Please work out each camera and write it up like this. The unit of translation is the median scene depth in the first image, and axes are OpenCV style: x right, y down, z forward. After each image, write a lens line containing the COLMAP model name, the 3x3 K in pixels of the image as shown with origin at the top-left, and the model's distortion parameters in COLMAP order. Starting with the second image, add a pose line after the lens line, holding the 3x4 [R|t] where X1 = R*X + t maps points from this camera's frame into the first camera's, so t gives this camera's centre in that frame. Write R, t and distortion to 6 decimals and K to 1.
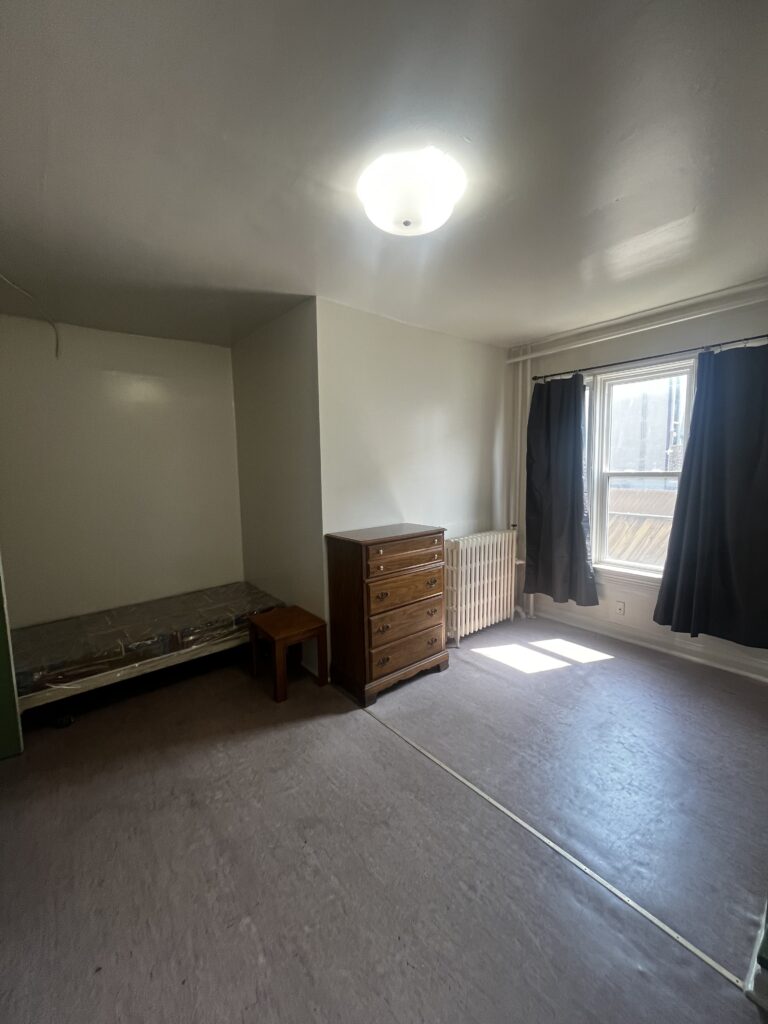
lens RADIAL K [[413.3, 0, 384.0], [0, 413.3, 511.8], [0, 0, 1]] dist [-0.000353, -0.000019]
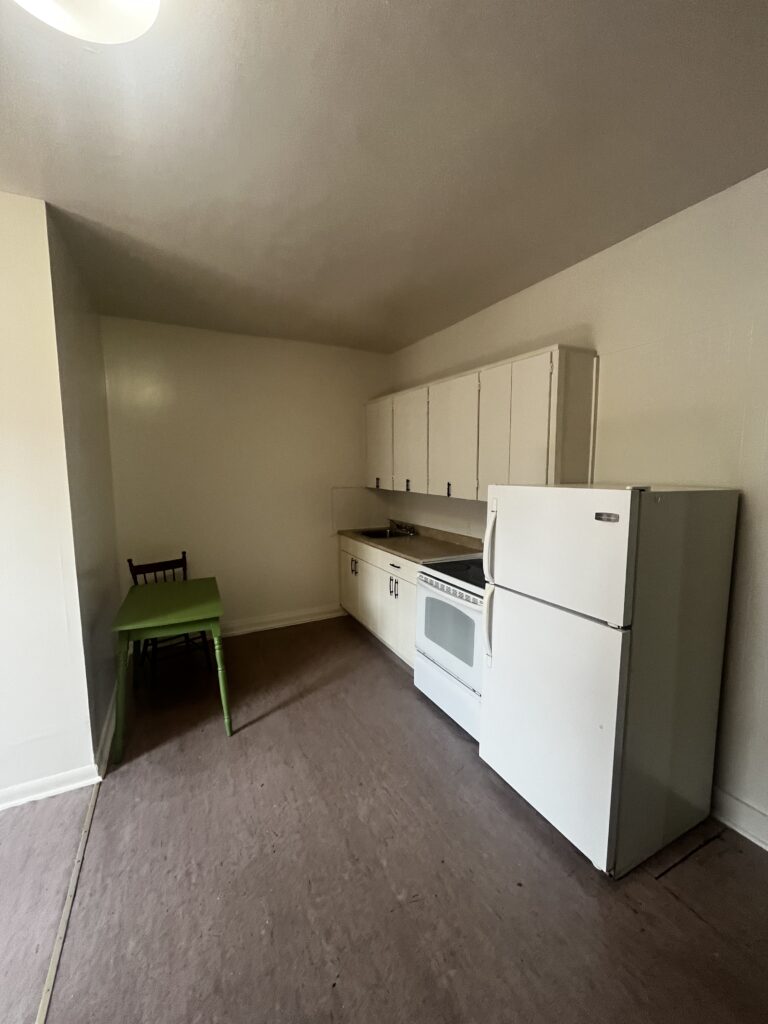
lens RADIAL K [[413.3, 0, 382.1], [0, 413.3, 513.4], [0, 0, 1]] dist [-0.000353, -0.000019]
pose [[-0.976002, -0.002108, 0.217753, -0.474648], [0.043798, 0.977619, 0.205776, -0.154918], [-0.213313, 0.210375, -0.954065, 1.669489]]
